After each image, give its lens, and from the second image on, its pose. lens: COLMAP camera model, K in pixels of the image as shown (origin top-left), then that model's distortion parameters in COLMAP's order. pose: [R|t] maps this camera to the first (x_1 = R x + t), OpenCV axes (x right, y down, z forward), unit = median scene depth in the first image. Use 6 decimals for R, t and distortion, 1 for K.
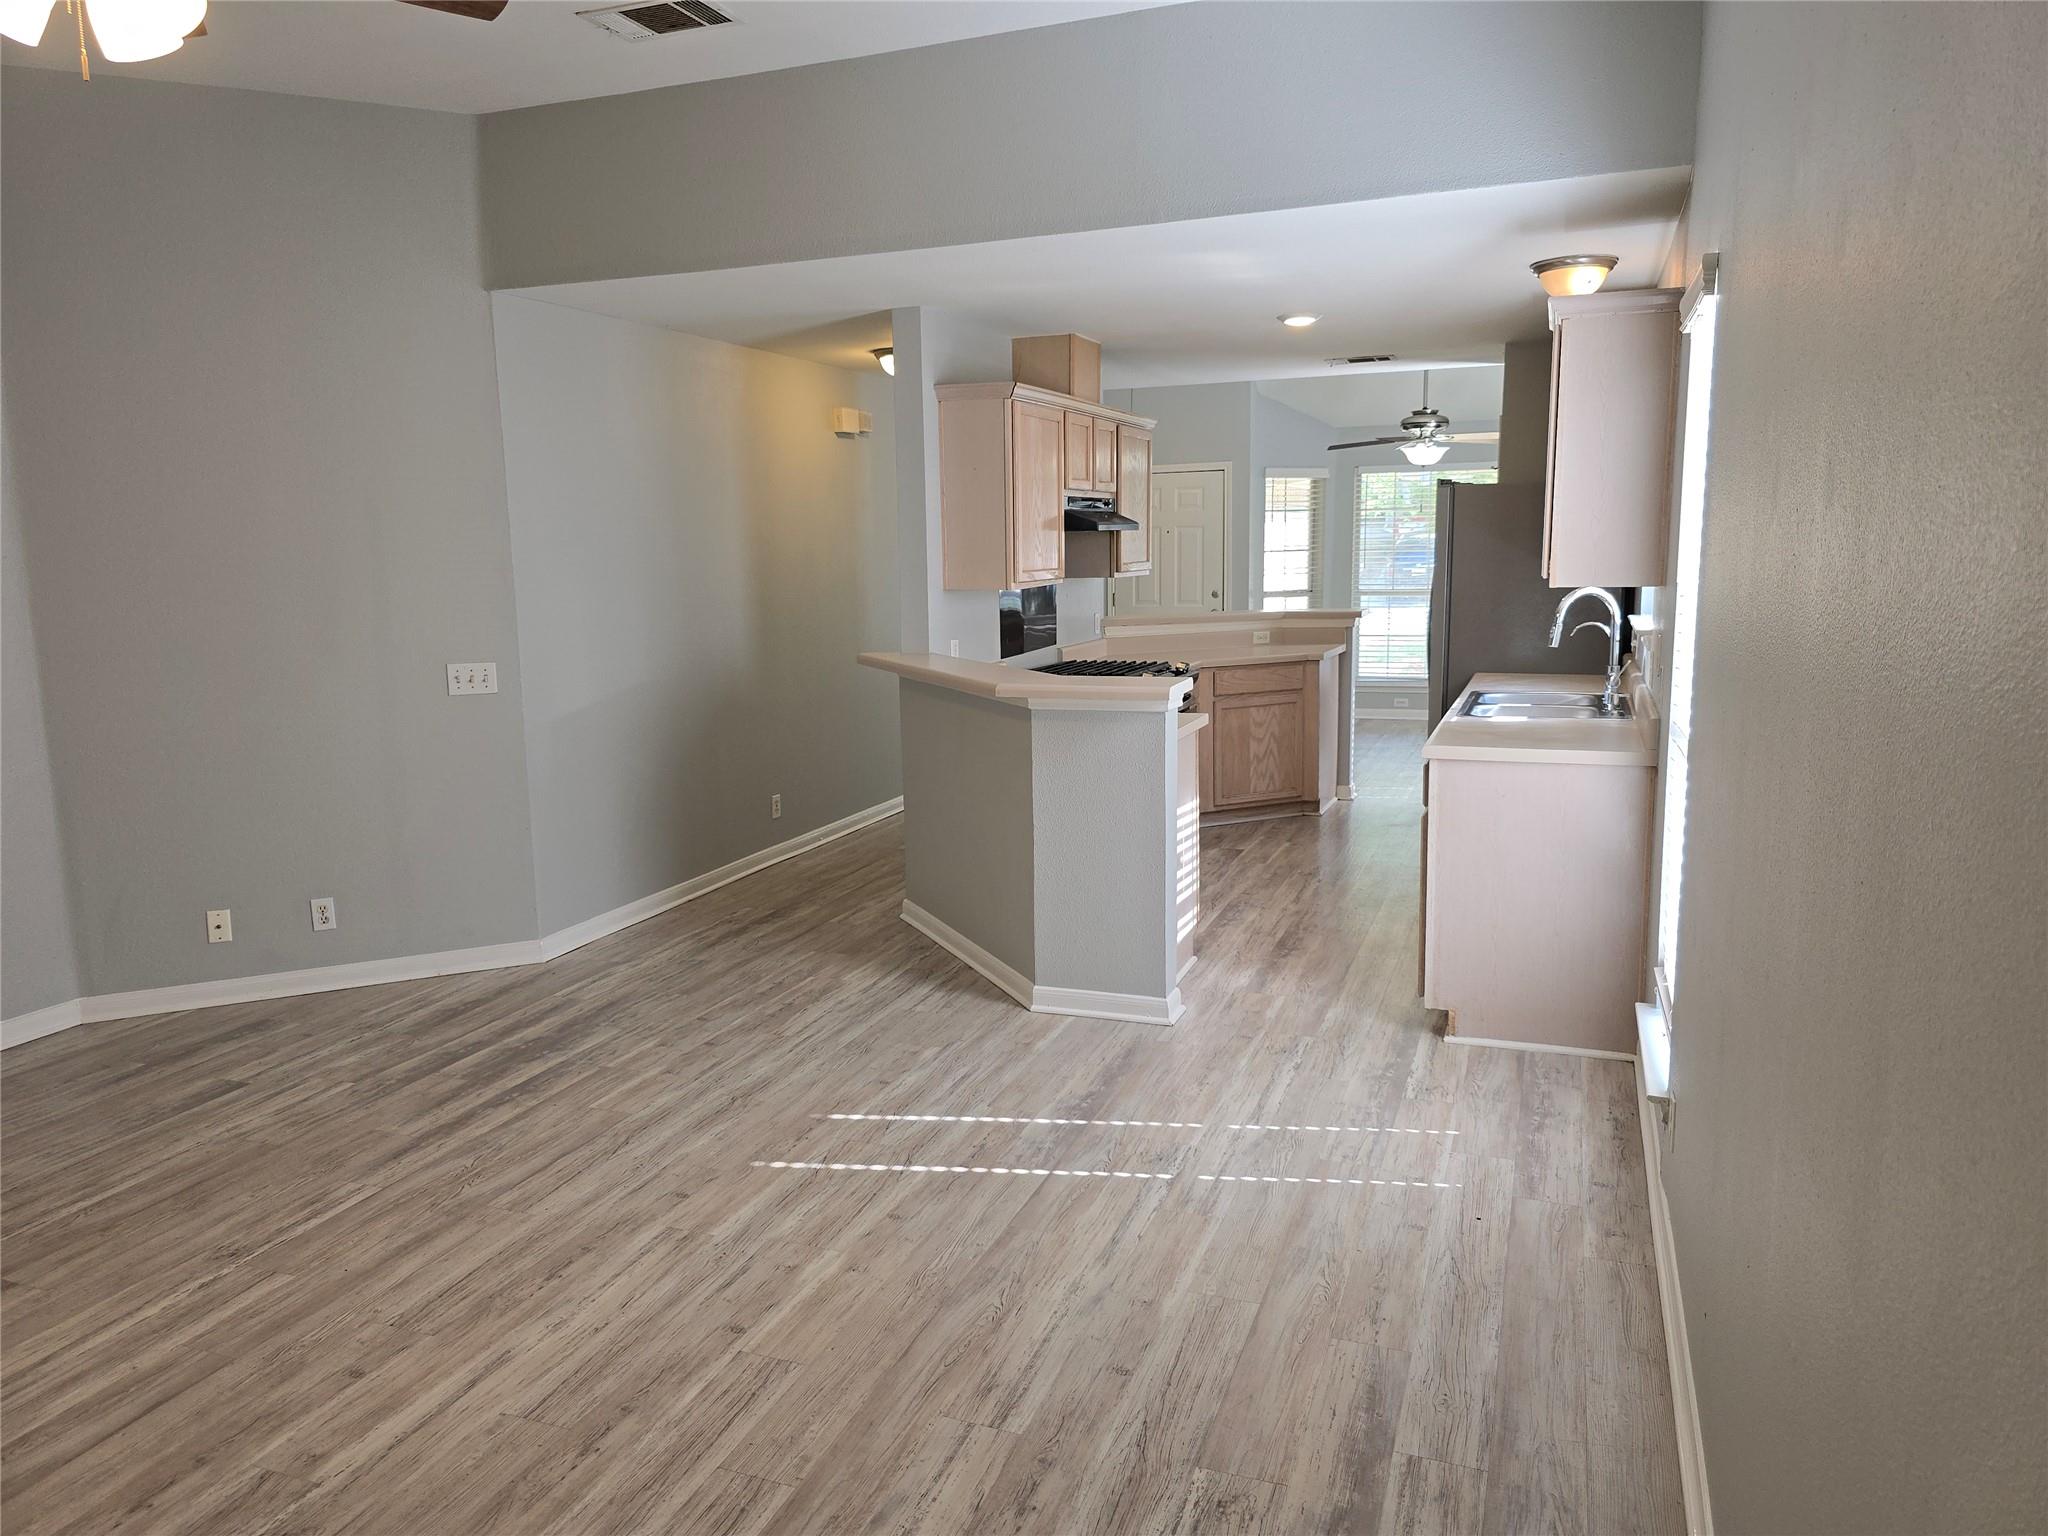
lens RADIAL K [[1396.2, 0, 1027.2], [0, 1396.2, 767.7], [0, 0, 1]] dist [0.031451, -0.021252]
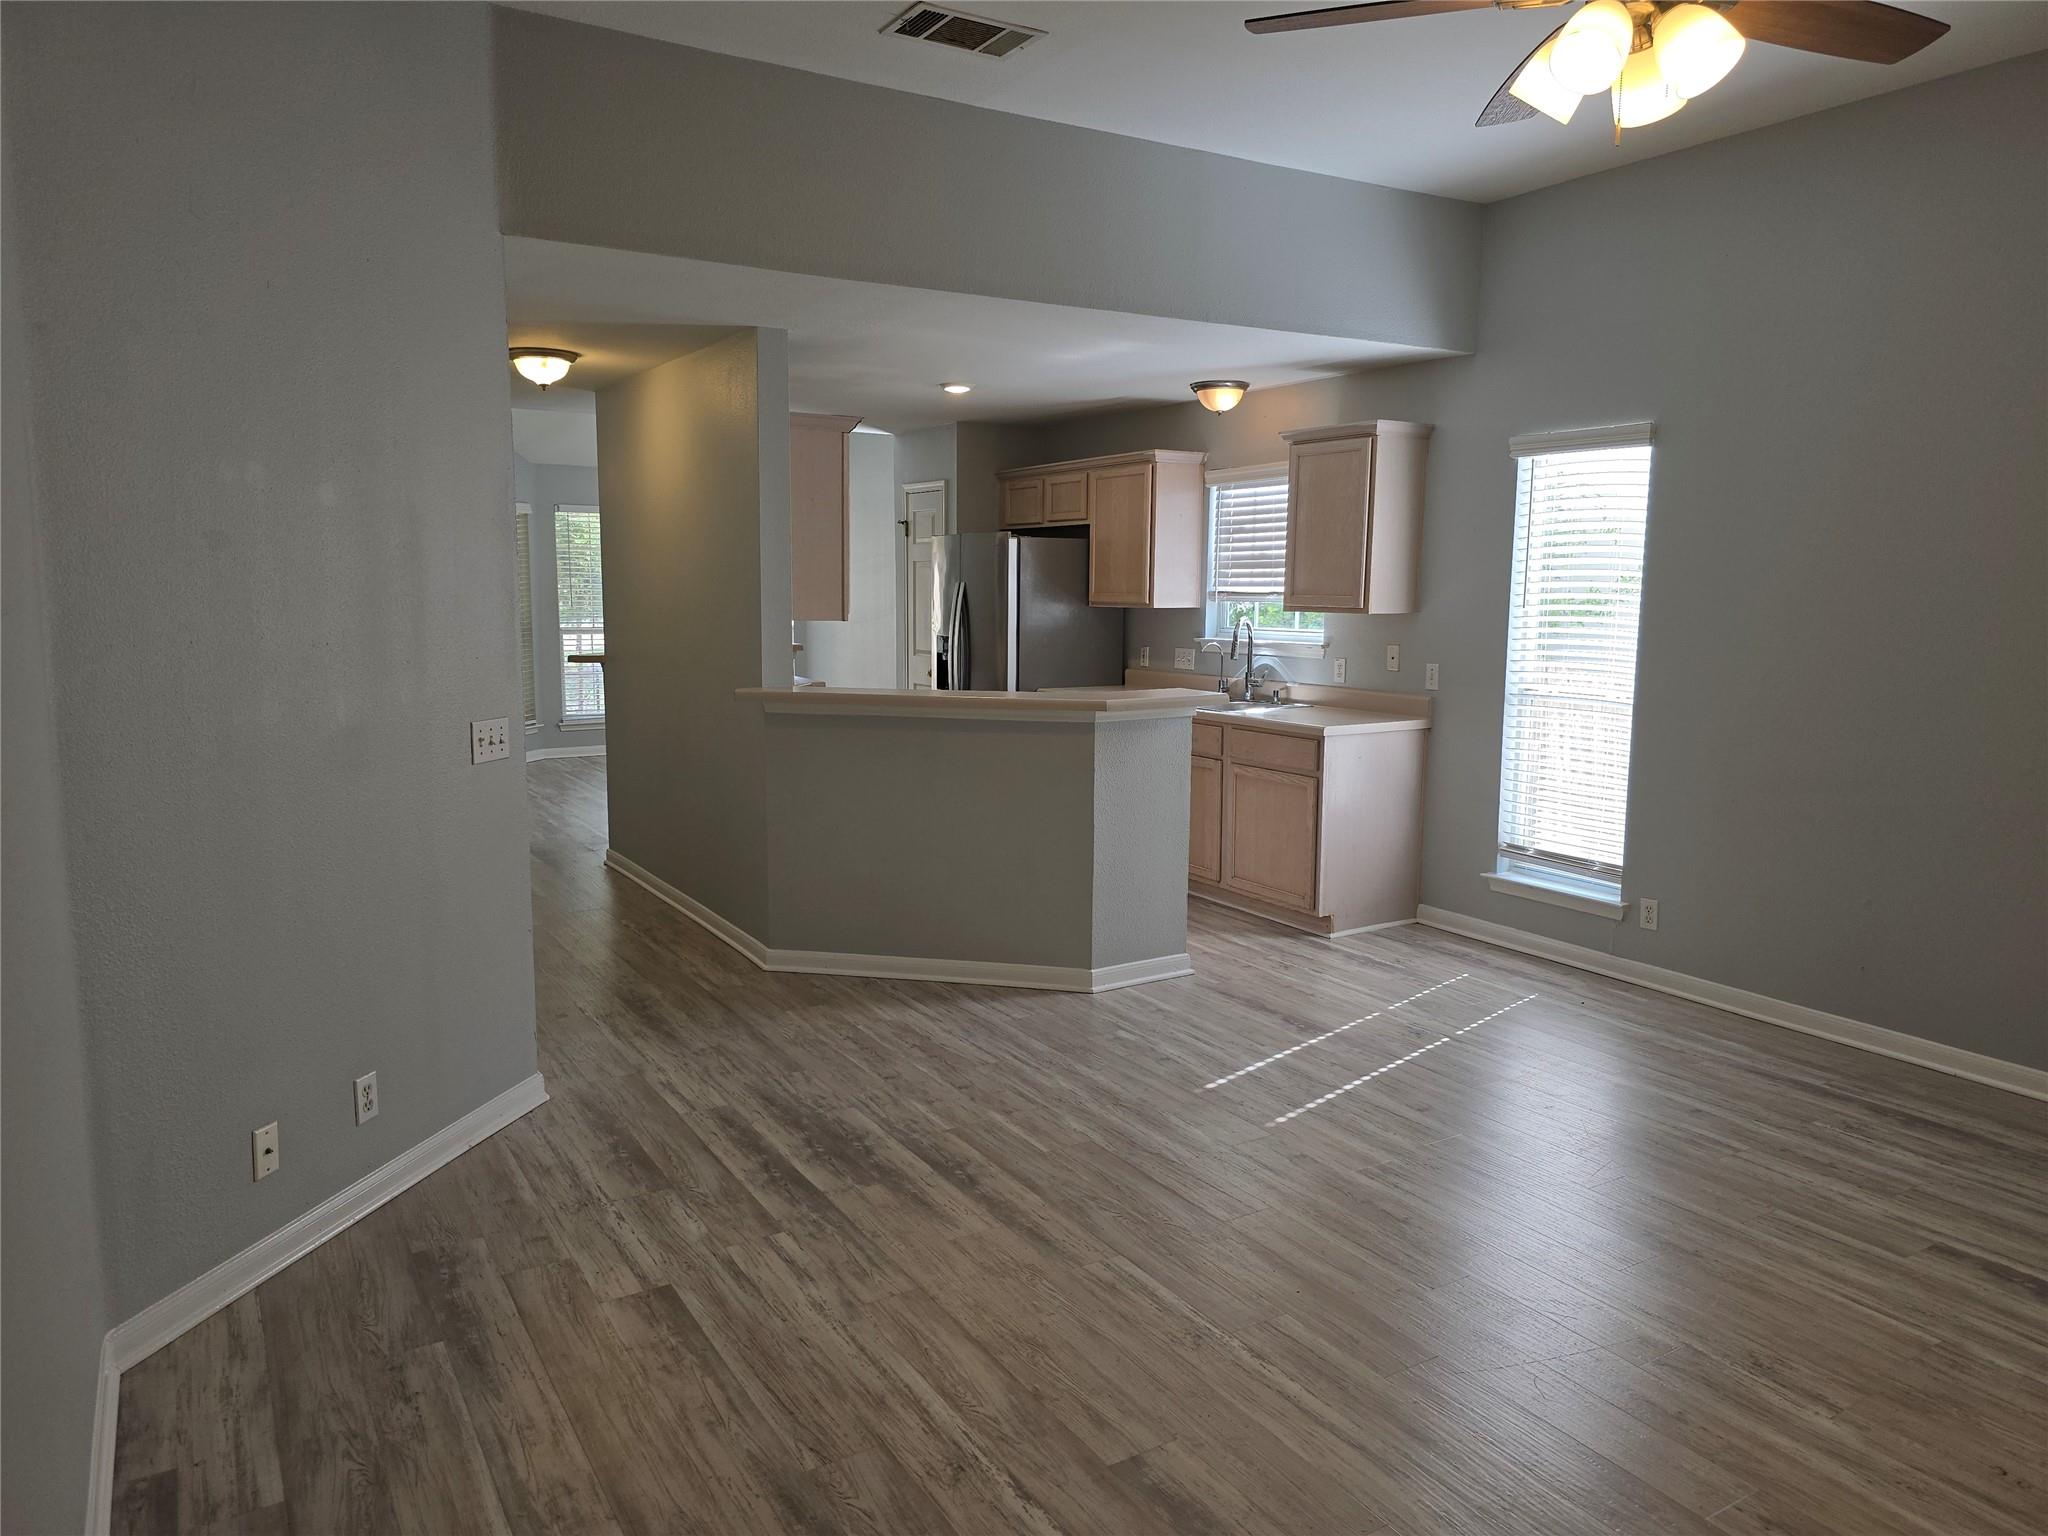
lens RADIAL K [[1396.2, 0, 1018.2], [0, 1396.2, 764.5], [0, 0, 1]] dist [0.031451, -0.021252]
pose [[0.614317, -0.086474, 0.784307, -0.961978], [0.116288, 0.993045, 0.018405, -0.037102], [-0.780444, 0.079899, 0.620100, 0.367238]]
